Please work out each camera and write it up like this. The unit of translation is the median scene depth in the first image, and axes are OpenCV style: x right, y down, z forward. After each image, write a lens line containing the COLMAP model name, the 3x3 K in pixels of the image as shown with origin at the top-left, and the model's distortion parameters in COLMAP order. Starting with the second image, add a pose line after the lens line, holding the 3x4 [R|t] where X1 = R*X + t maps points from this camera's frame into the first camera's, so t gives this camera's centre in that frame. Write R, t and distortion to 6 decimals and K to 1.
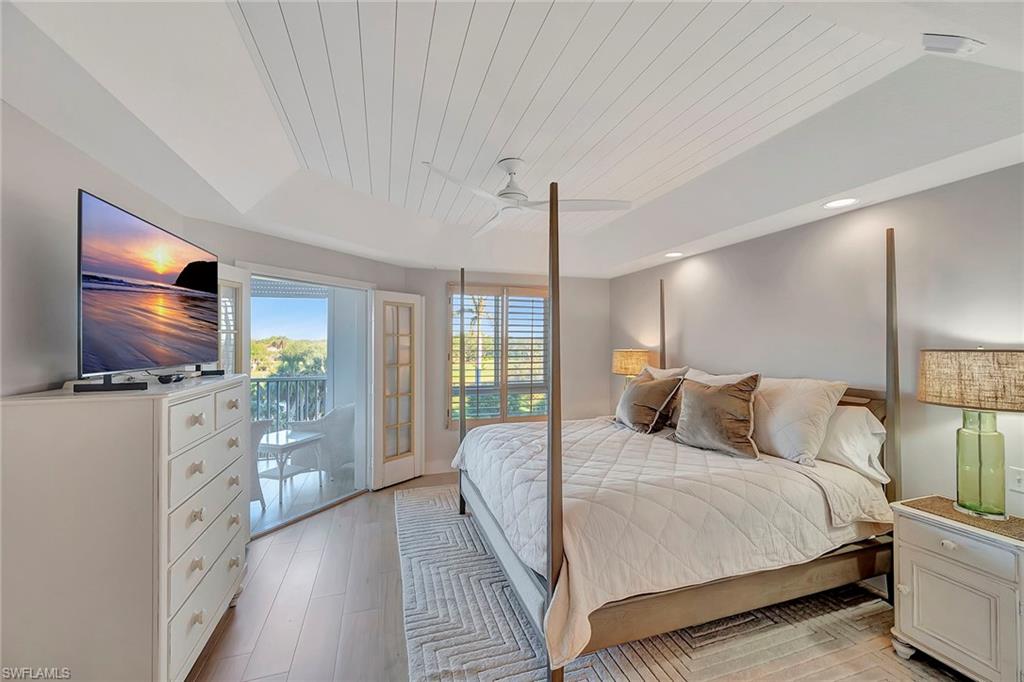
lens RADIAL K [[407.2, 0, 512.6], [0, 407.2, 341.8], [0, 0, 1]] dist [0.000068, 0.000068]
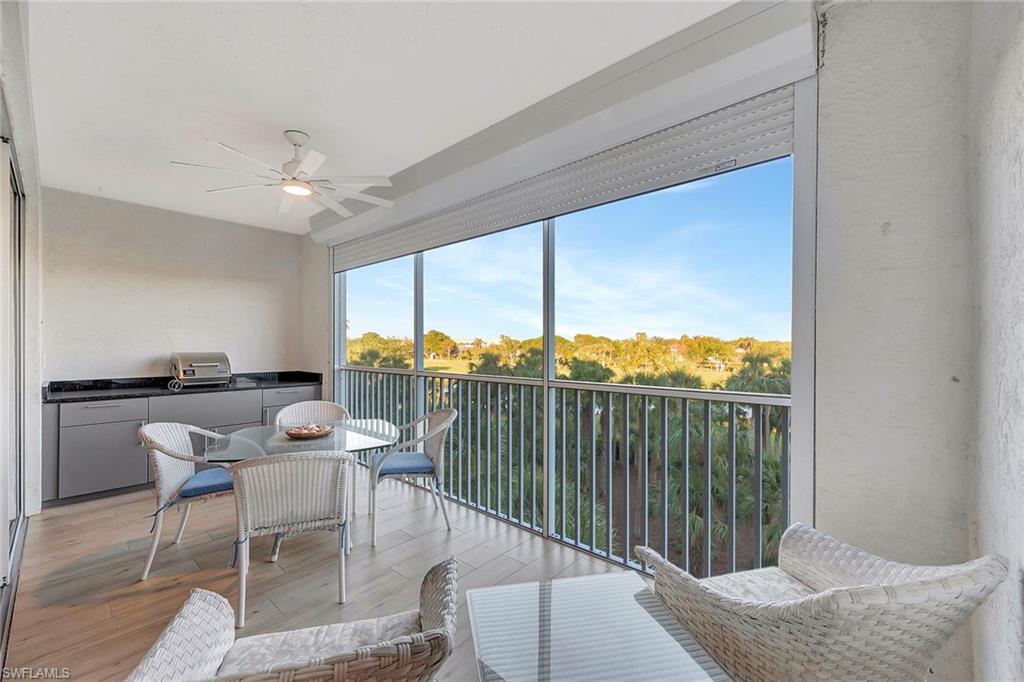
lens RADIAL K [[407.2, 0, 514.7], [0, 407.2, 346.1], [0, 0, 1]] dist [0.000068, 0.000068]
pose [[0.507113, -0.000203, -0.861880, -0.319959], [0.005947, 0.999977, 0.003264, 0.043748], [0.861859, -0.006781, 0.507102, 0.711087]]
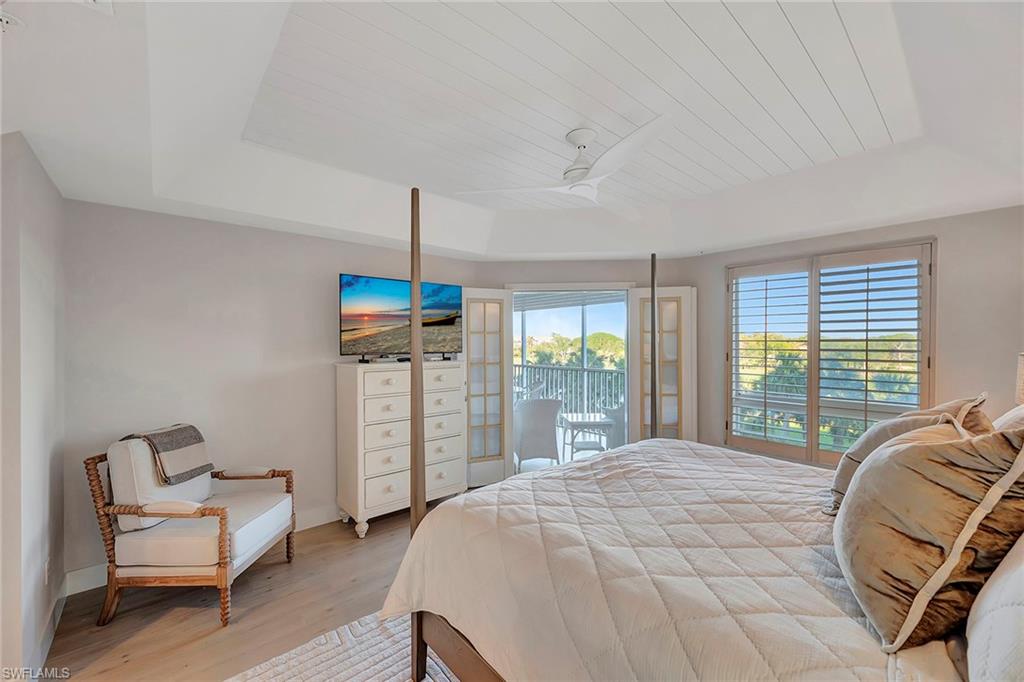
lens RADIAL K [[407.2, 0, 518.7], [0, 407.2, 341.9], [0, 0, 1]] dist [0.000068, 0.000068]
pose [[0.405663, -0.004659, -0.914011, 0.396857], [0.008031, 0.999967, -0.001532, 0.004813], [0.913988, -0.006719, 0.405687, 0.269422]]
